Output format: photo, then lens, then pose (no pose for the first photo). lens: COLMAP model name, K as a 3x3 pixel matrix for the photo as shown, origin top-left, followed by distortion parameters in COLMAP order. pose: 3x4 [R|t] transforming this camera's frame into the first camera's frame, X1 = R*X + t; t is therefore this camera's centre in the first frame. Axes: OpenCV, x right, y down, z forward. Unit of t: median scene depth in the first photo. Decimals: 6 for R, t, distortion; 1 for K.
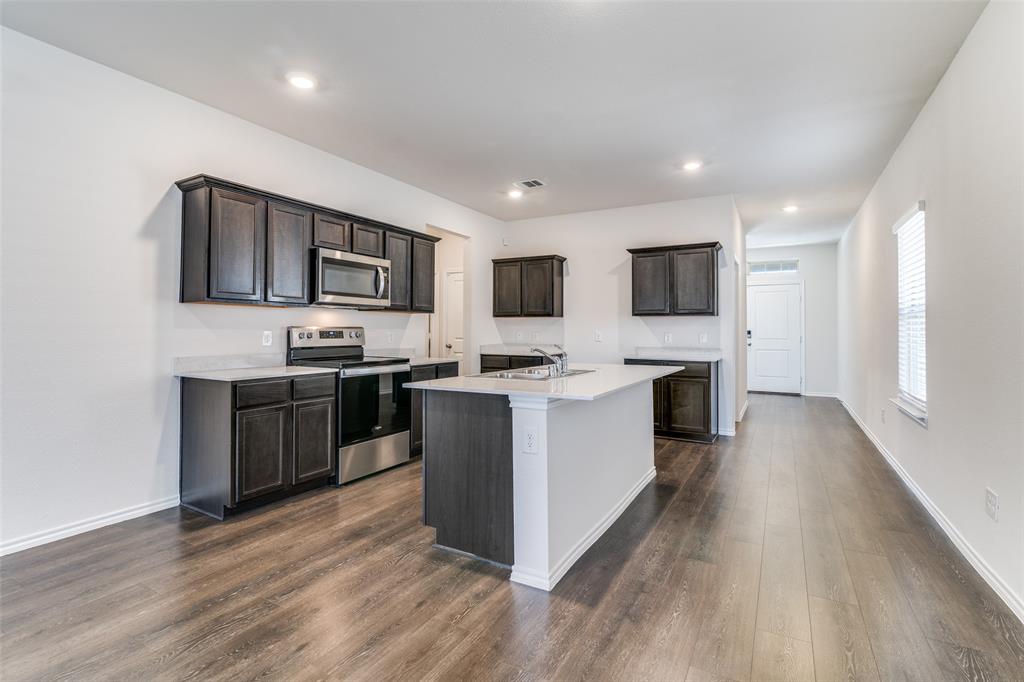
lens RADIAL K [[478.4, 0, 515.4], [0, 478.4, 329.9], [0, 0, 1]] dist [0.018228, -0.000246]
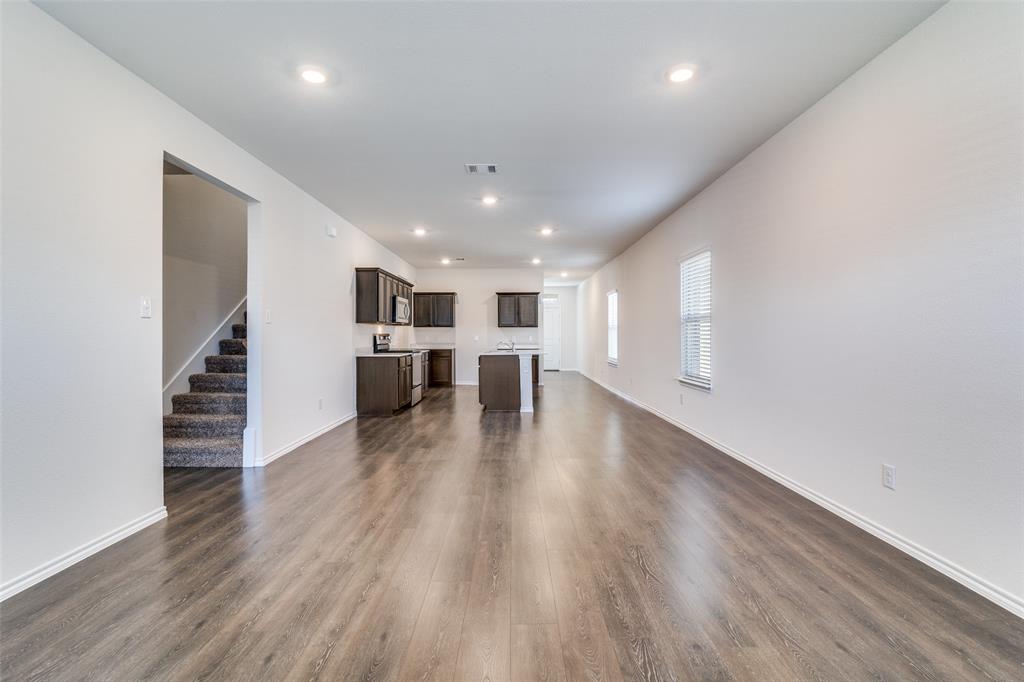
lens RADIAL K [[478.4, 0, 515.4], [0, 478.4, 329.9], [0, 0, 1]] dist [0.018228, -0.000246]
pose [[0.870591, 0.000043, 0.492007, -0.663423], [0.003577, 0.999973, -0.006417, -0.006008], [-0.491994, 0.007347, 0.870567, -0.722846]]
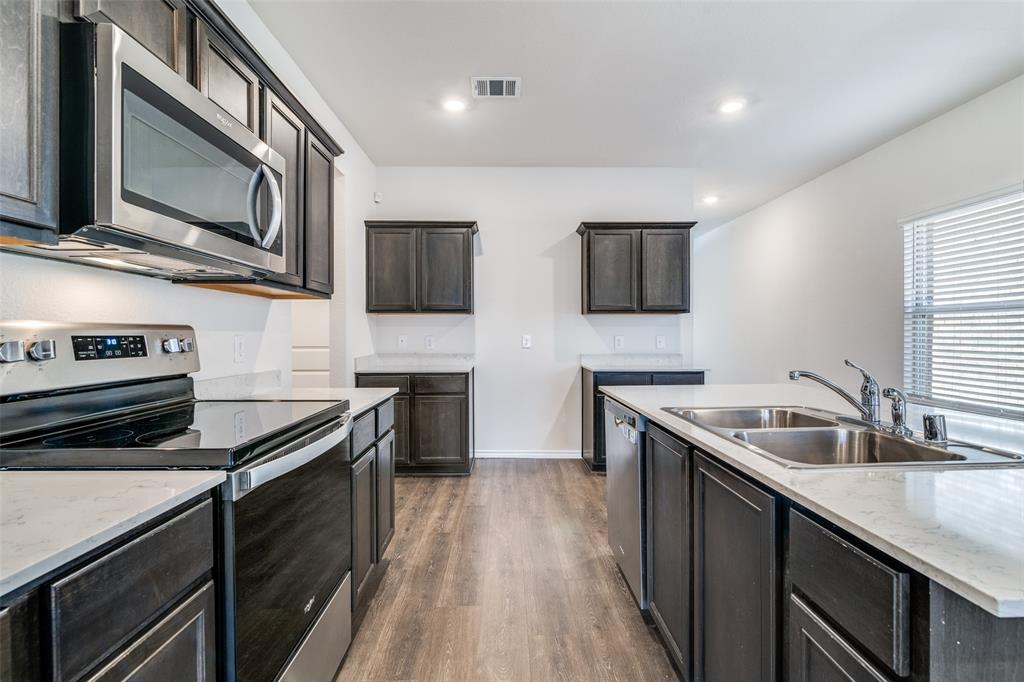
lens RADIAL K [[478.4, 0, 515.4], [0, 478.4, 329.9], [0, 0, 1]] dist [0.018228, -0.000246]
pose [[0.867086, -0.001314, 0.498157, -0.231330], [0.005372, 0.999963, -0.006712, 0.001627], [-0.498130, 0.008496, 0.867061, 0.433068]]
